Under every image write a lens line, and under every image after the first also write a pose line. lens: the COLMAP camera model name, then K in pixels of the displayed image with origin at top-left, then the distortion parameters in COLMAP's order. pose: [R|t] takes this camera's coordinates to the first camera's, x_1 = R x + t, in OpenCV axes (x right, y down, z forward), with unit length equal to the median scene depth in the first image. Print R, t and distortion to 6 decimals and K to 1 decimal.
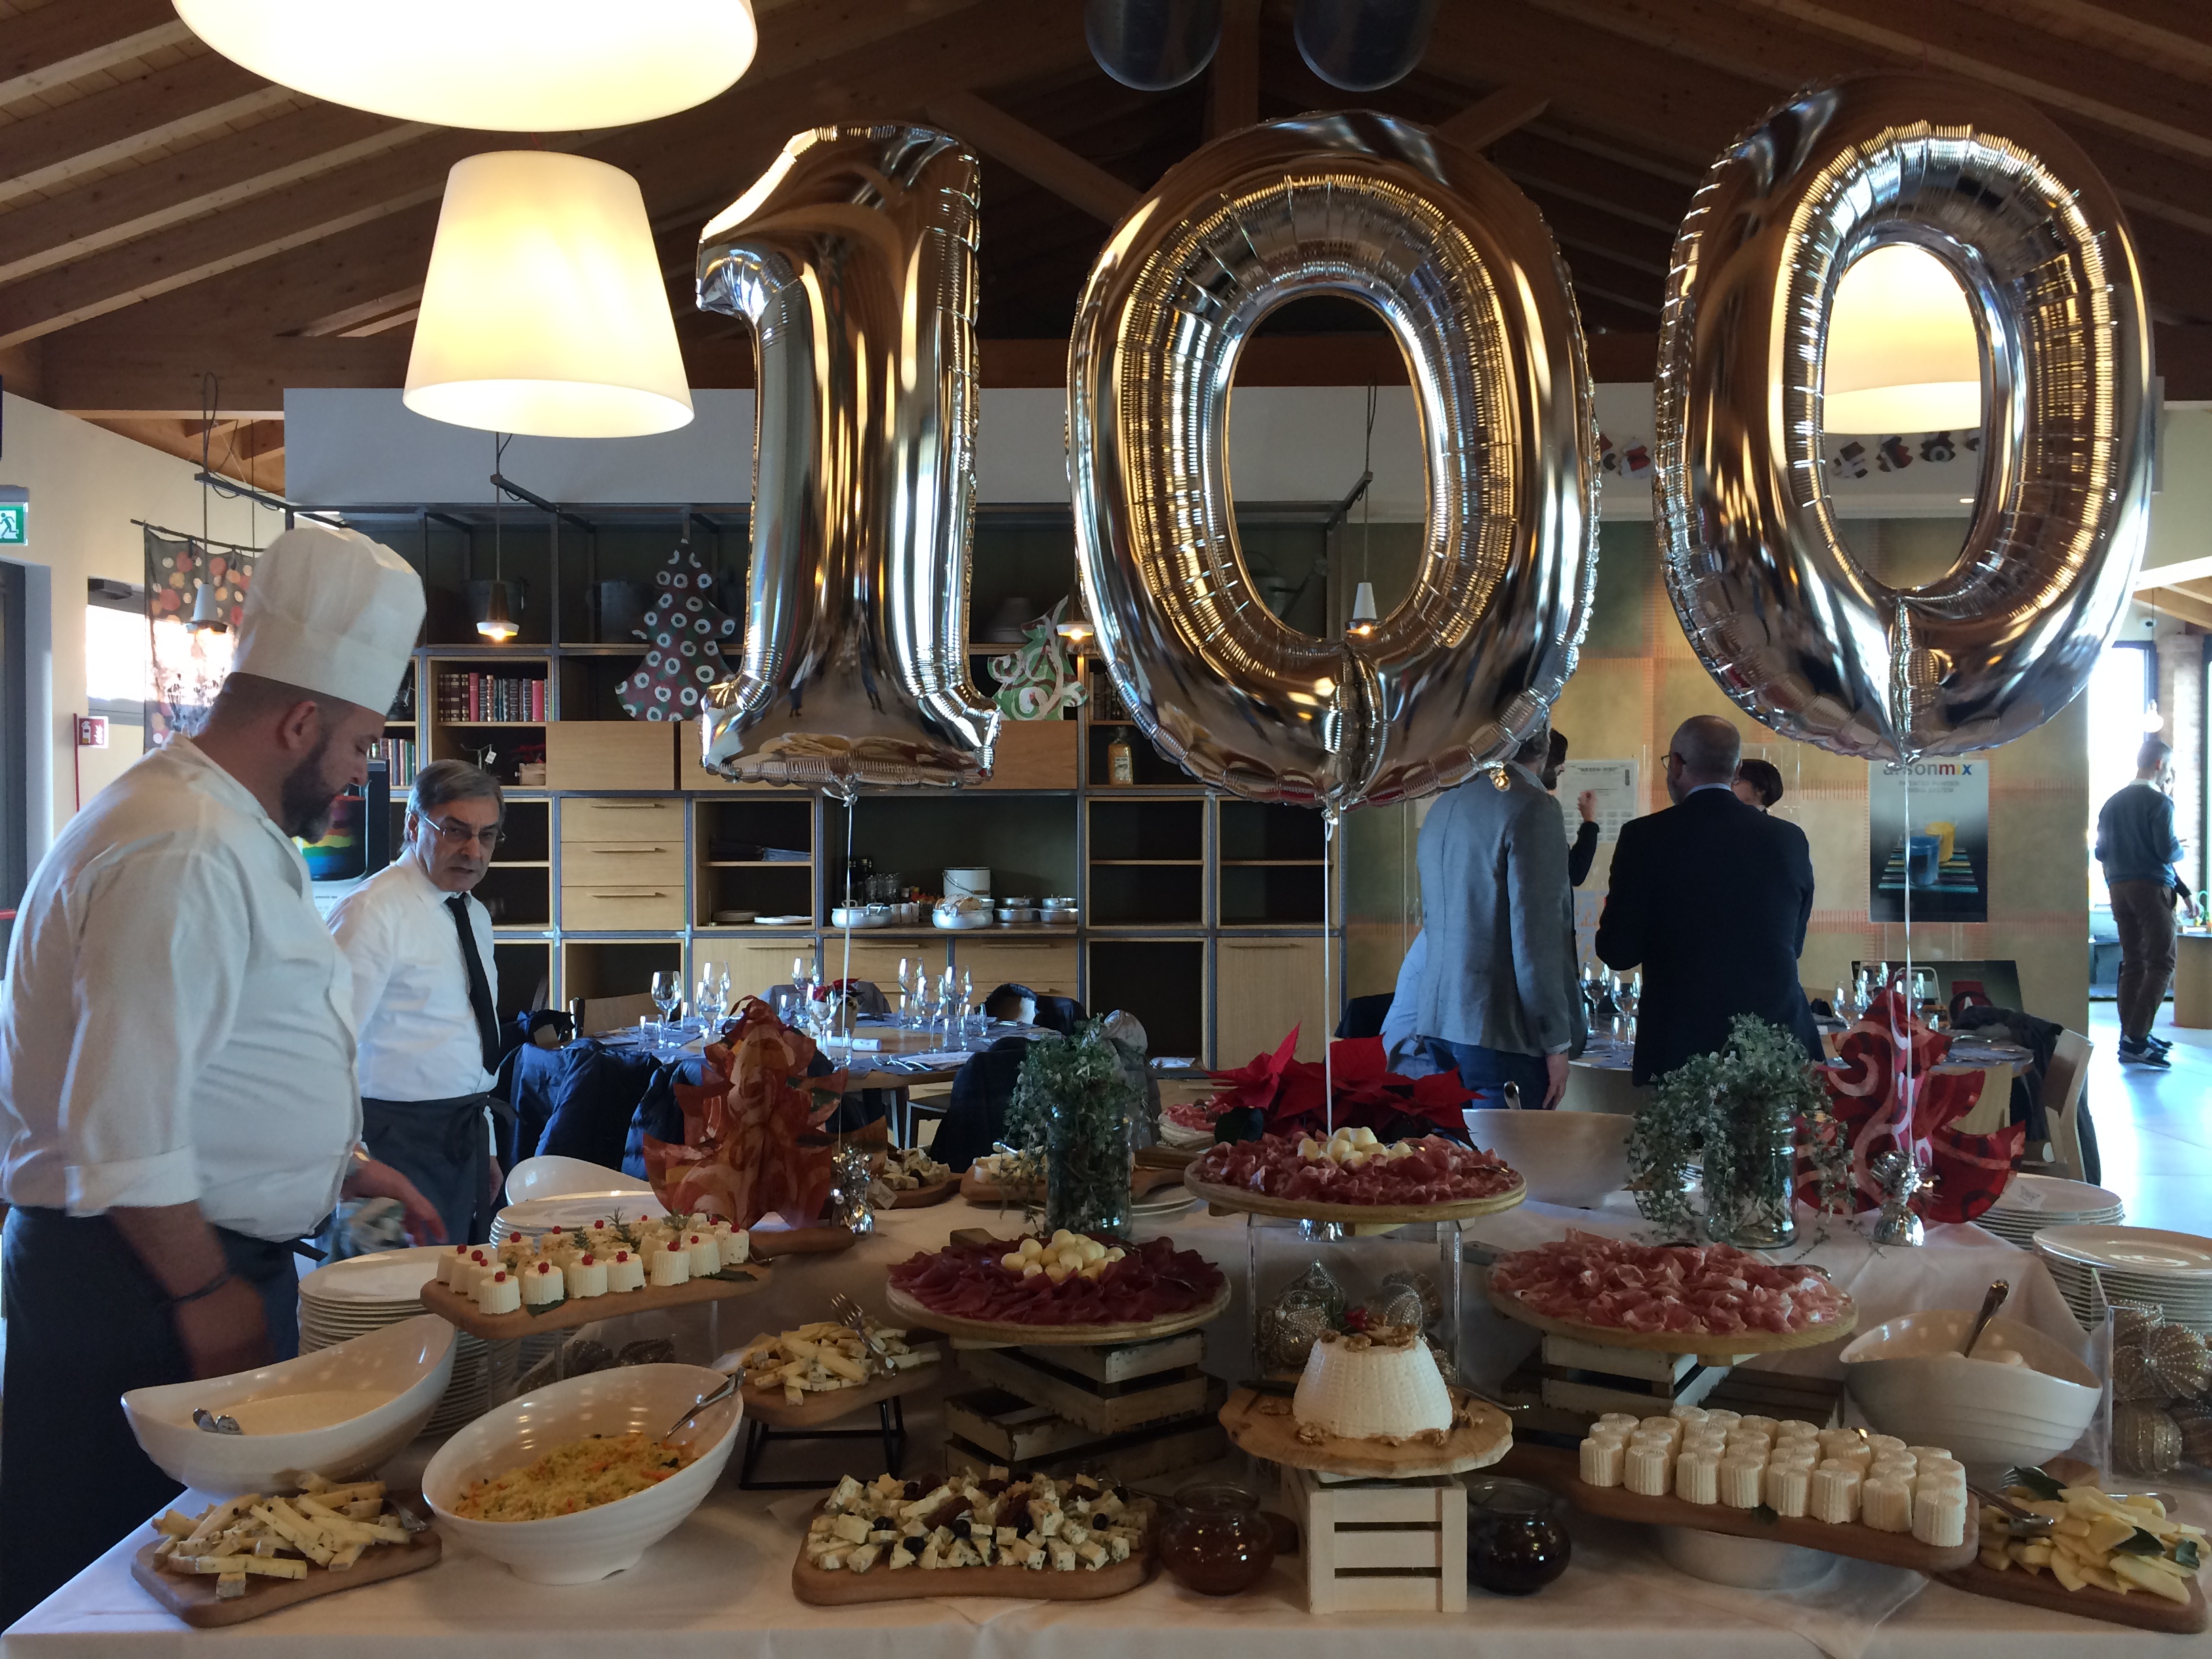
lens RADIAL K [[1964.2, 0, 1103.8], [0, 1964.2, 801.5], [0, 0, 1]] dist [0.032594, -0.007813]
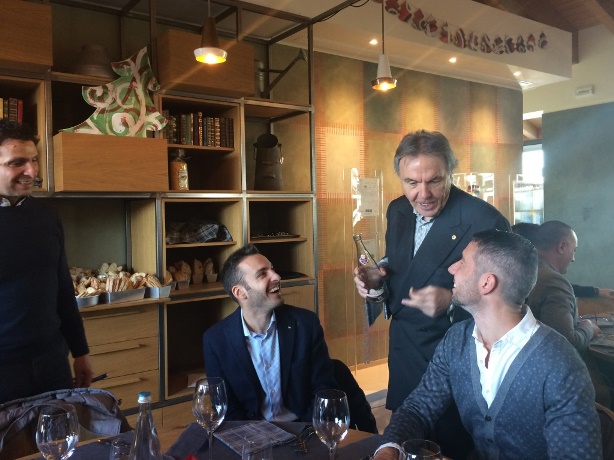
lens RADIAL K [[531.8, 0, 308.9], [0, 531.8, 220.4], [0, 0, 1]] dist [0.072486, -0.104519]
pose [[0.796223, -0.022921, 0.604569, -0.152988], [0.022141, 0.999717, 0.008742, 0.011785], [-0.604598, 0.006425, 0.796505, 0.646196]]
